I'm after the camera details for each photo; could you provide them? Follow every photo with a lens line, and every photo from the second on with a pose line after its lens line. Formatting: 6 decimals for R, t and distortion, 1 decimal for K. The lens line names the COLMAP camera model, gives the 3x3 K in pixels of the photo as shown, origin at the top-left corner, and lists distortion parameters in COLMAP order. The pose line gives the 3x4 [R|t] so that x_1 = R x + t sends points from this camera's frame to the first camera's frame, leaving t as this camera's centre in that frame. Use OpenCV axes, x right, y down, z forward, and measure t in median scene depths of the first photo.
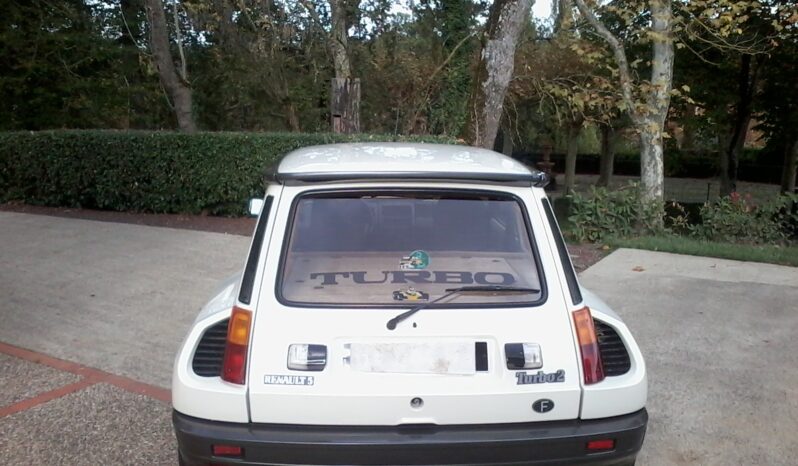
lens RADIAL K [[794.0, 0, 418.1], [0, 794.0, 233.5], [0, 0, 1]] dist [-0.001200, -0.005868]
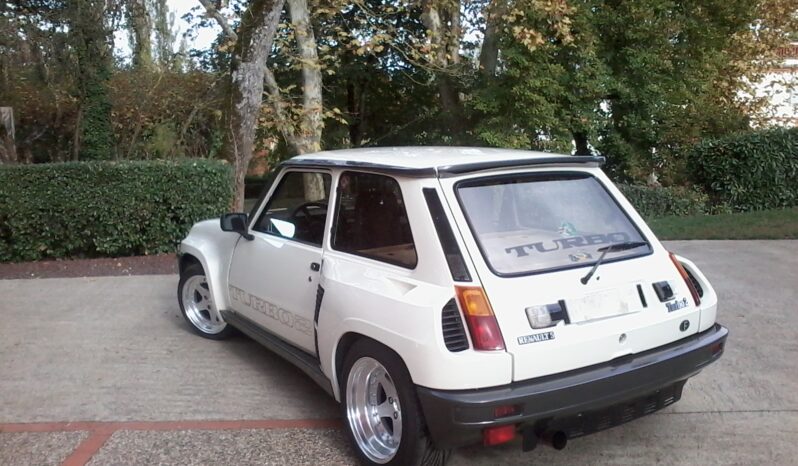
lens RADIAL K [[798.0, 0, 399.0], [0, 798.0, 233.0], [0, 0, 1]] dist [-0.068806, -0.000126]
pose [[0.857562, -0.099317, 0.504702, -0.544556], [0.119518, 0.992802, -0.007711, 0.012076], [-0.500303, 0.066933, 0.863259, 0.062382]]
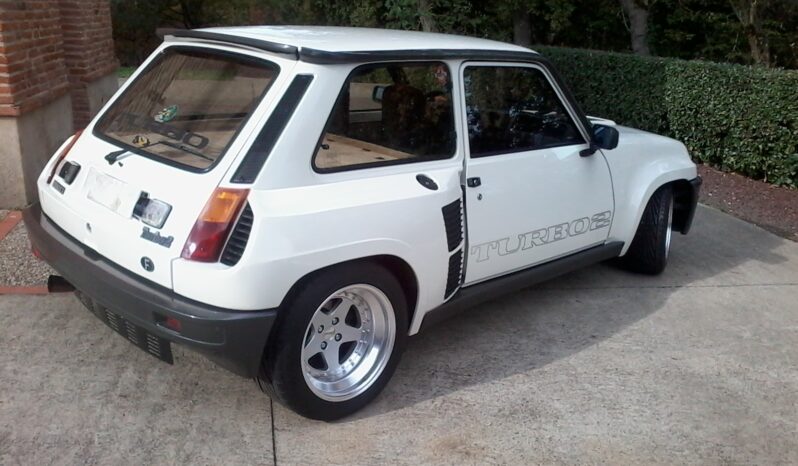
lens RADIAL K [[794.0, 0, 418.1], [0, 794.0, 233.5], [0, 0, 1]] dist [-0.001200, -0.005868]
pose [[0.634211, 0.236829, -0.735995, 0.665123], [-0.191336, 0.970397, 0.147379, -0.018766], [0.749111, 0.047352, 0.660750, 0.362685]]
